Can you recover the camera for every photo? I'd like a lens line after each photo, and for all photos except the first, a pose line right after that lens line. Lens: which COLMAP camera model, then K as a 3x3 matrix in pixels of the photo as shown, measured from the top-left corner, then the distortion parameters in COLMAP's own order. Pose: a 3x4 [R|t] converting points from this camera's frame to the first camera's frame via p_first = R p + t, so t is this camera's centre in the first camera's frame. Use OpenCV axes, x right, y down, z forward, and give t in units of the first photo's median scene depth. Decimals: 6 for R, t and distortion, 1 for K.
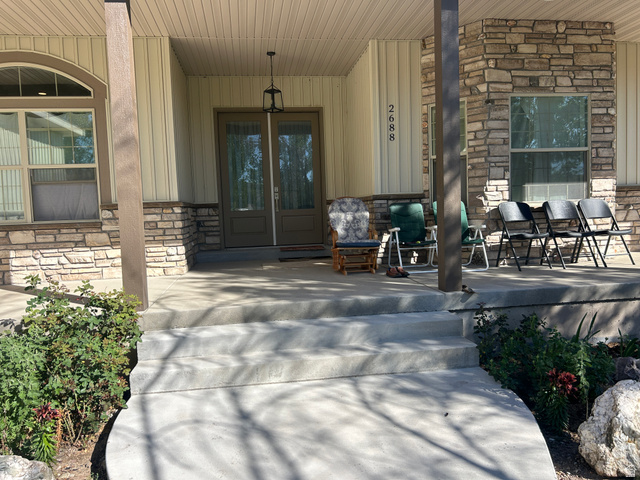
lens RADIAL K [[490.7, 0, 319.1], [0, 490.7, 241.4], [0, 0, 1]] dist [0.004037, -0.012181]
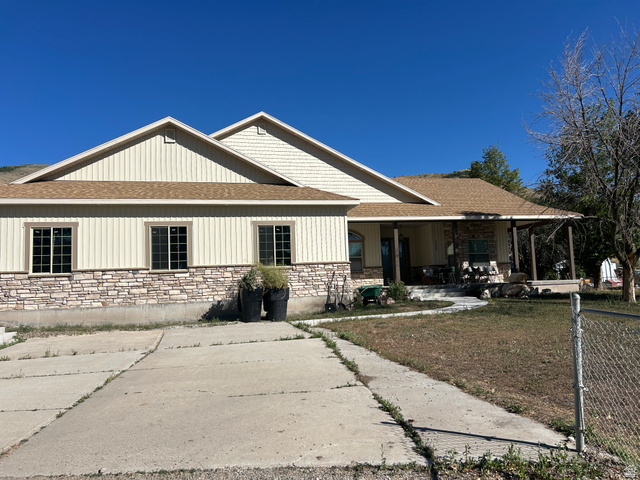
lens RADIAL K [[490.7, 0, 319.1], [0, 490.7, 240.8], [0, 0, 1]] dist [0.004037, -0.012181]
pose [[0.995139, 0.011417, 0.097817, -1.153300], [0.005972, 0.984433, -0.175658, 0.383113], [-0.098299, 0.175388, 0.979580, -2.666430]]
